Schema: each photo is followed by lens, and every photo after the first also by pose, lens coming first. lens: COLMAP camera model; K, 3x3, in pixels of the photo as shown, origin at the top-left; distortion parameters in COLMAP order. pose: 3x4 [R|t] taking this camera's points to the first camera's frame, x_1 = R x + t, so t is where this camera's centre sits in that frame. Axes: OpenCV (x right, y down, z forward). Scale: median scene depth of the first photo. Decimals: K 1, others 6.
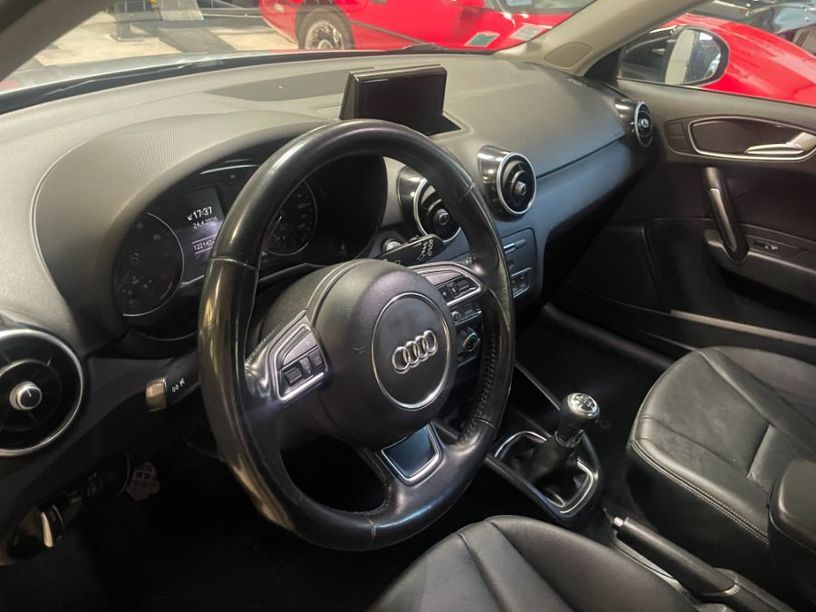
lens RADIAL K [[613.2, 0, 412.4], [0, 613.2, 300.3], [0, 0, 1]] dist [0.078902, -0.109045]
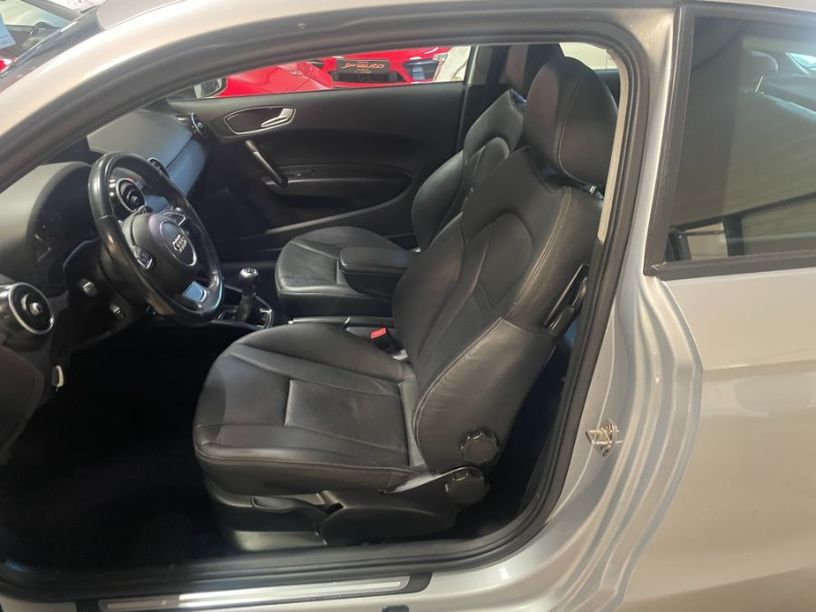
lens RADIAL K [[613.2, 0, 412.4], [0, 613.2, 300.3], [0, 0, 1]] dist [0.078902, -0.109045]
pose [[0.720021, -0.406676, 0.562303, -0.327553], [0.405359, 0.904156, 0.134859, 0.136860], [-0.563253, 0.130833, 0.815861, -0.581892]]
